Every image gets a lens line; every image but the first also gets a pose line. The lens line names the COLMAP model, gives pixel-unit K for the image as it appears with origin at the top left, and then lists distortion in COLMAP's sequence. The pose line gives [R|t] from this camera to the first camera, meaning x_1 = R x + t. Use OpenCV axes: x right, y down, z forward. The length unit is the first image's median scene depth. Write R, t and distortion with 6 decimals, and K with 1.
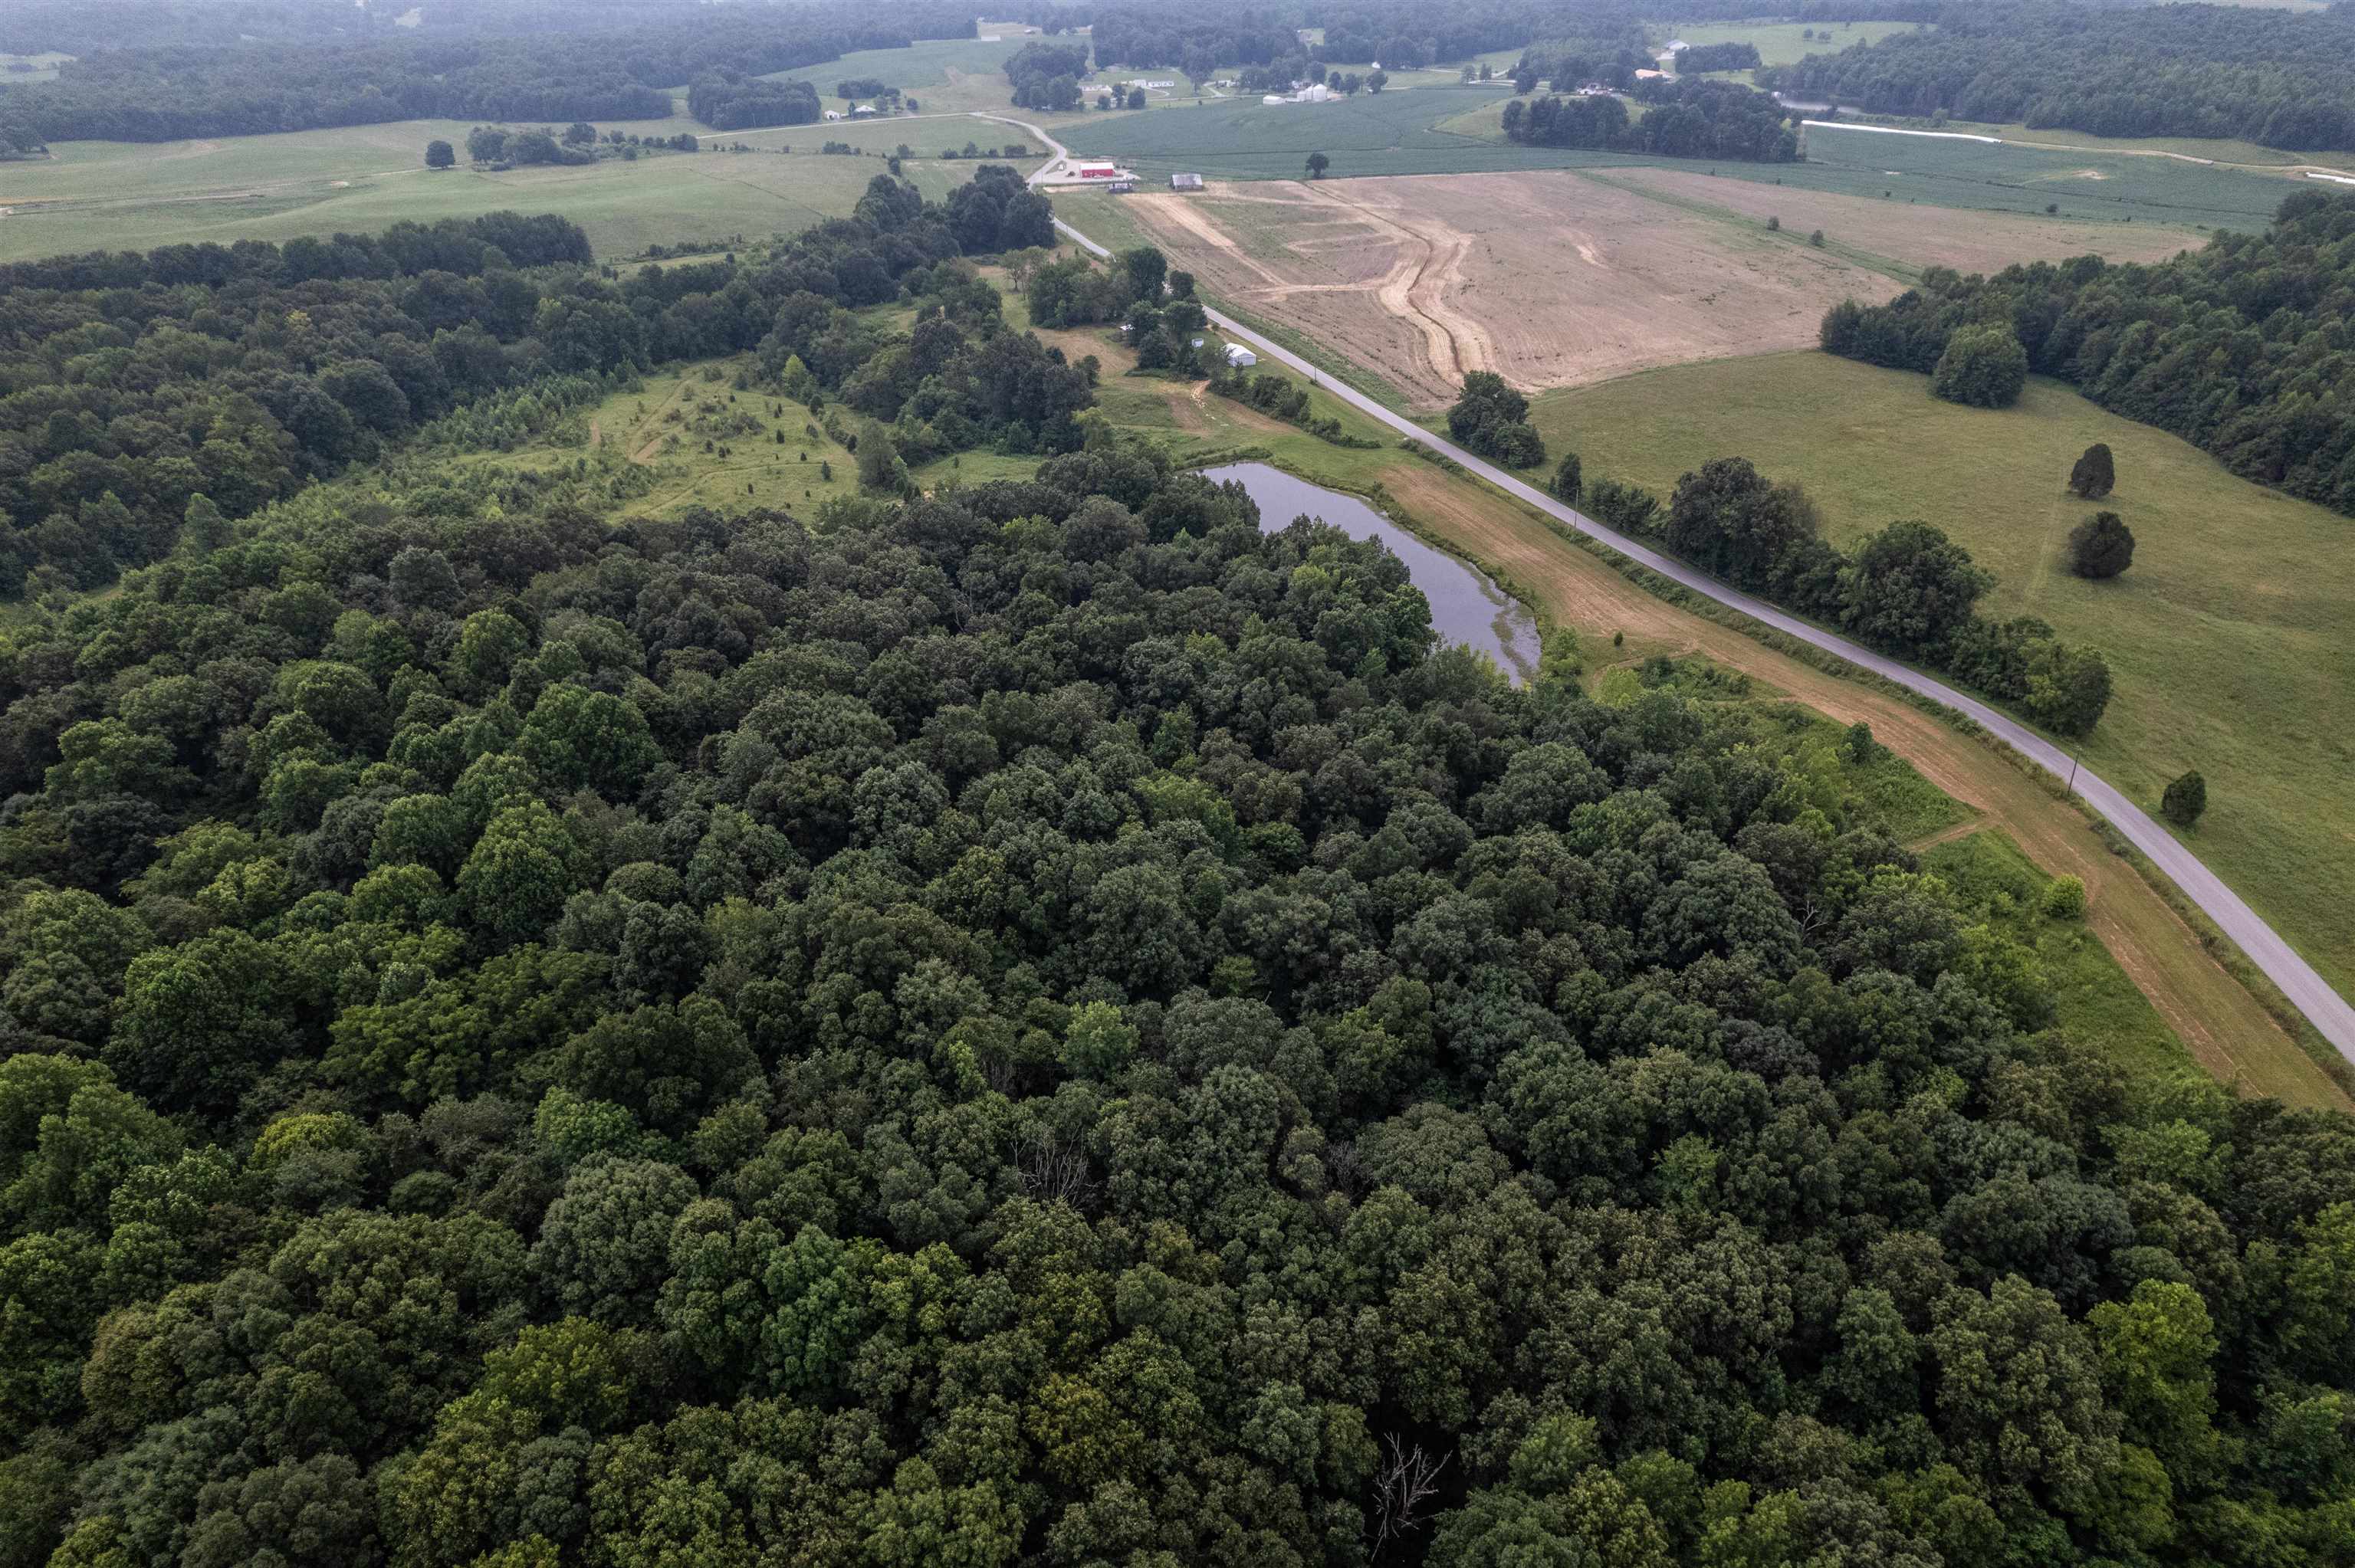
lens RADIAL K [[1510.2, 0, 1177.5], [0, 1510.2, 784.0], [0, 0, 1]] dist [-0.083995, 0.077912]
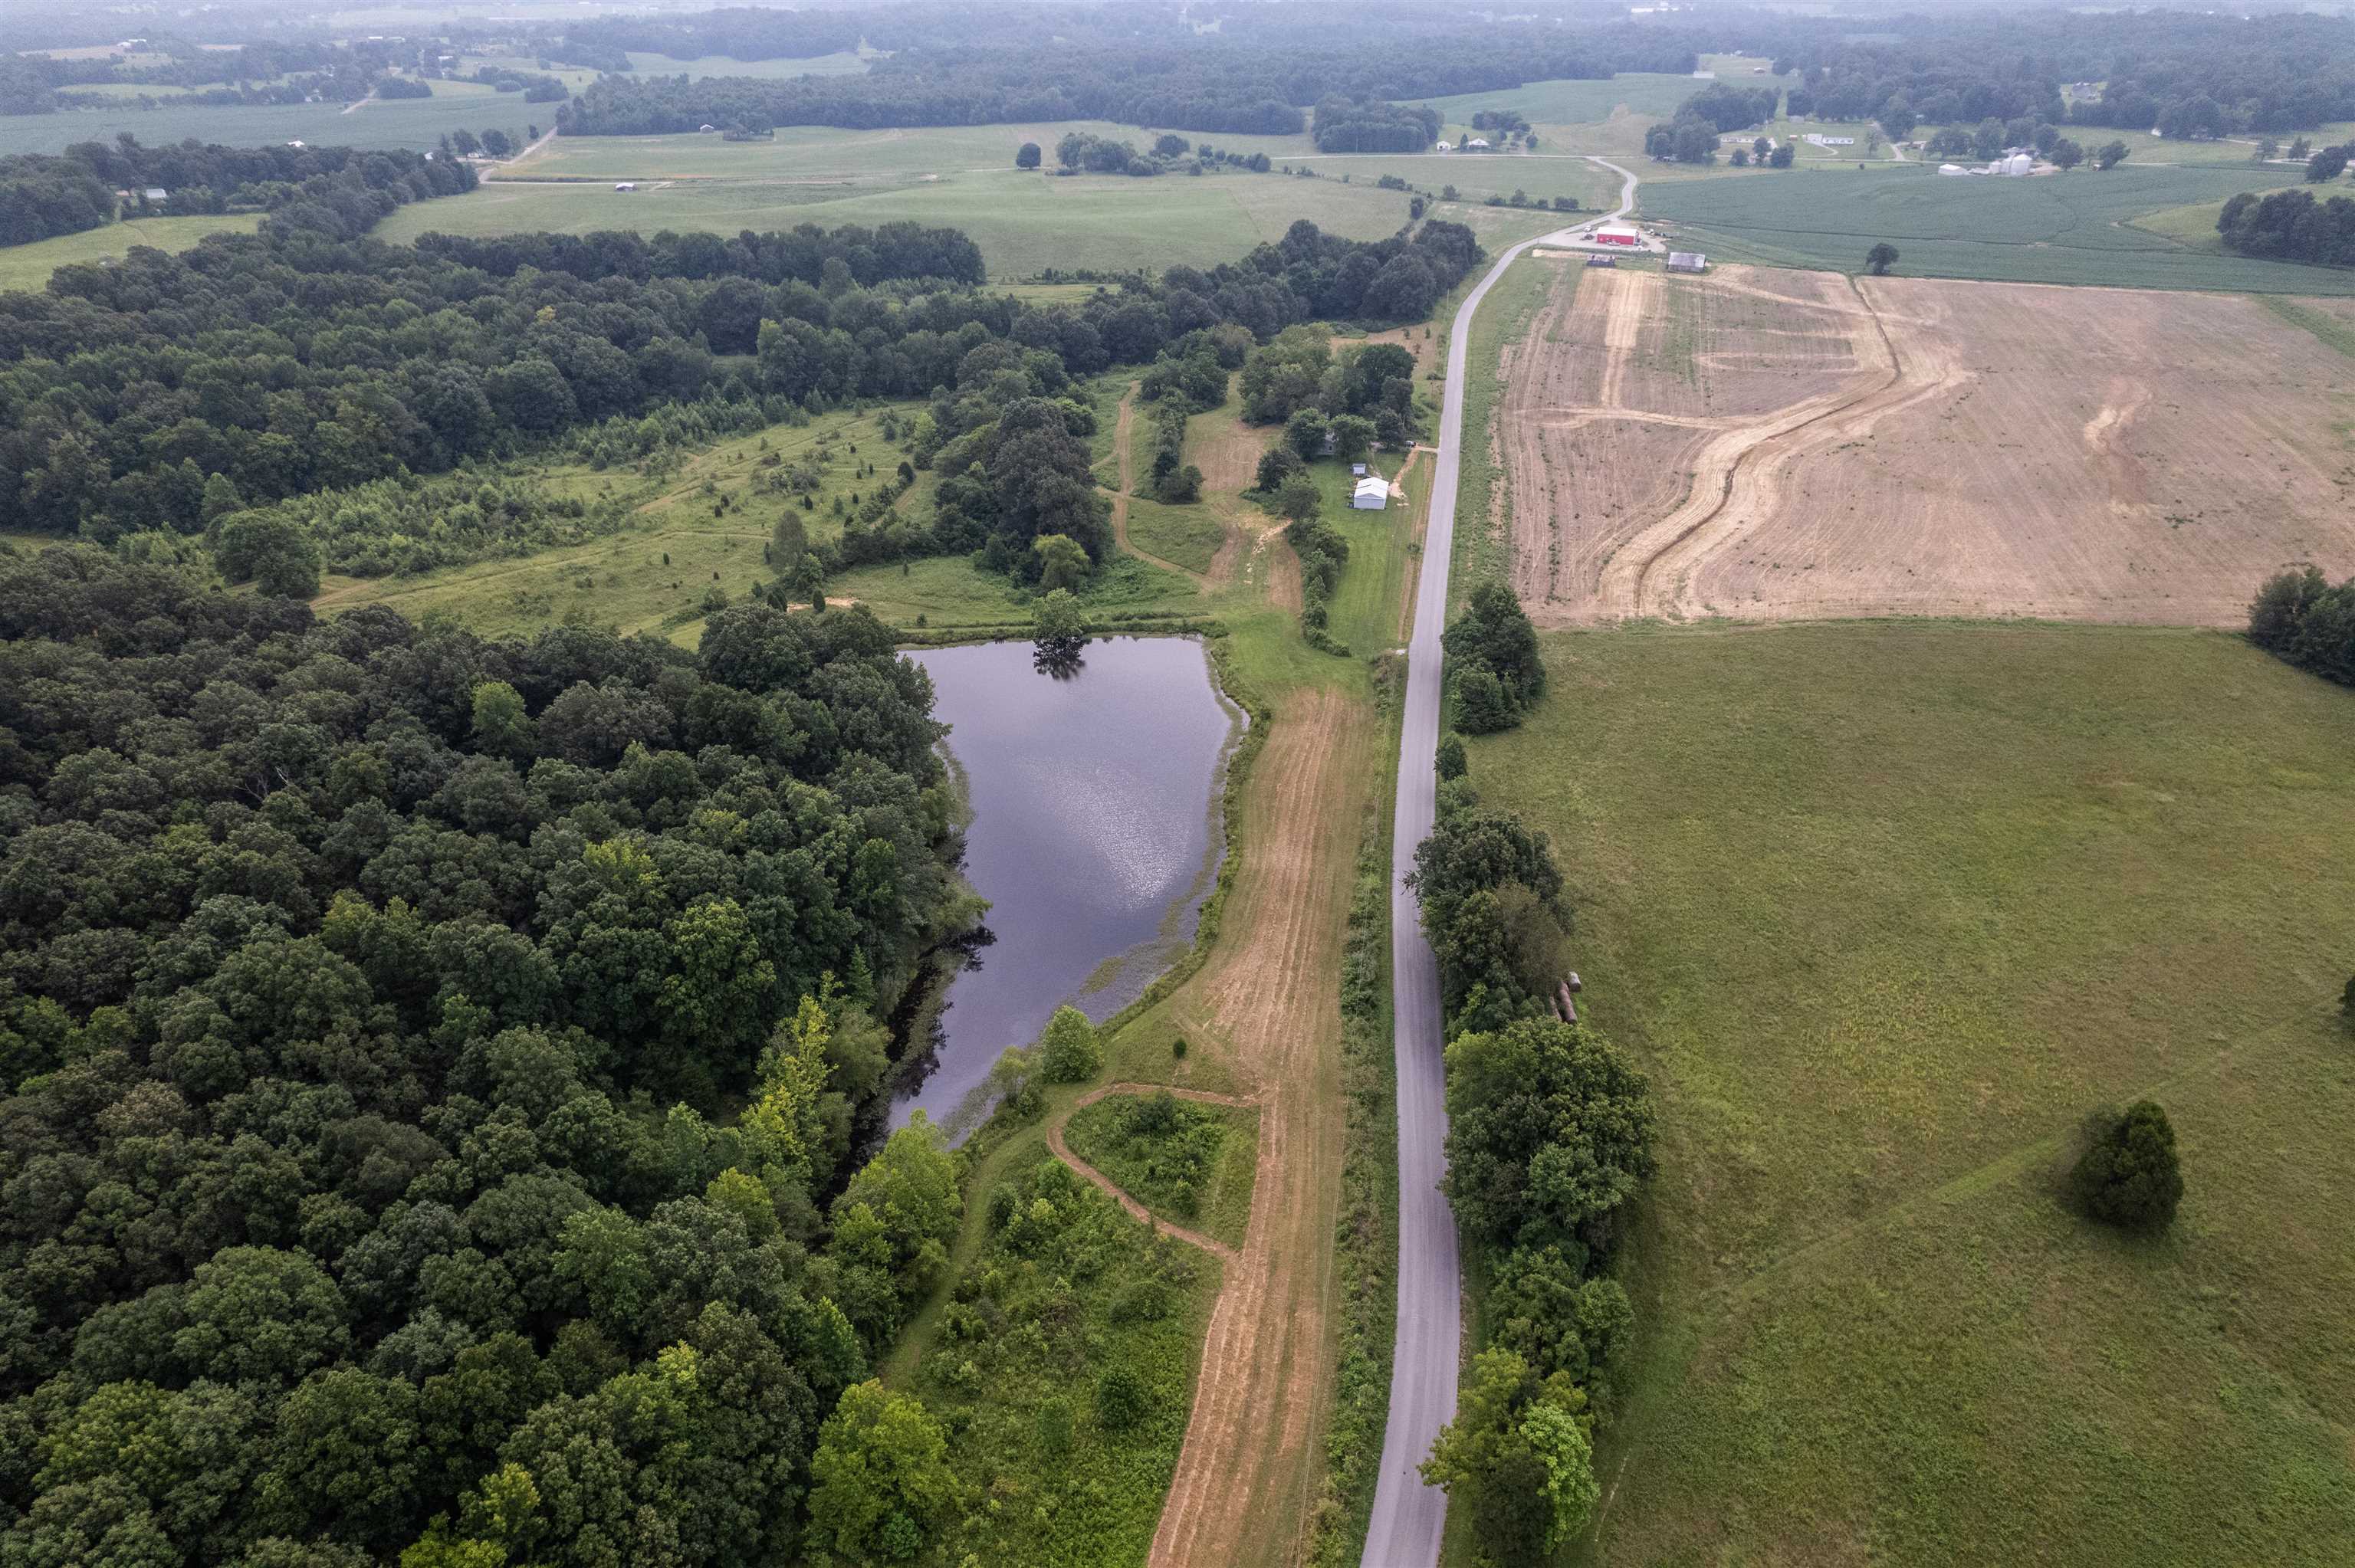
lens RADIAL K [[1510.2, 0, 1177.5], [0, 1510.2, 784.0], [0, 0, 1]] dist [-0.083995, 0.077912]
pose [[0.865098, 0.251879, -0.433777, 0.160923], [-0.255900, 0.965398, 0.050220, -0.070786], [0.431417, 0.067558, 0.899620, 0.113230]]
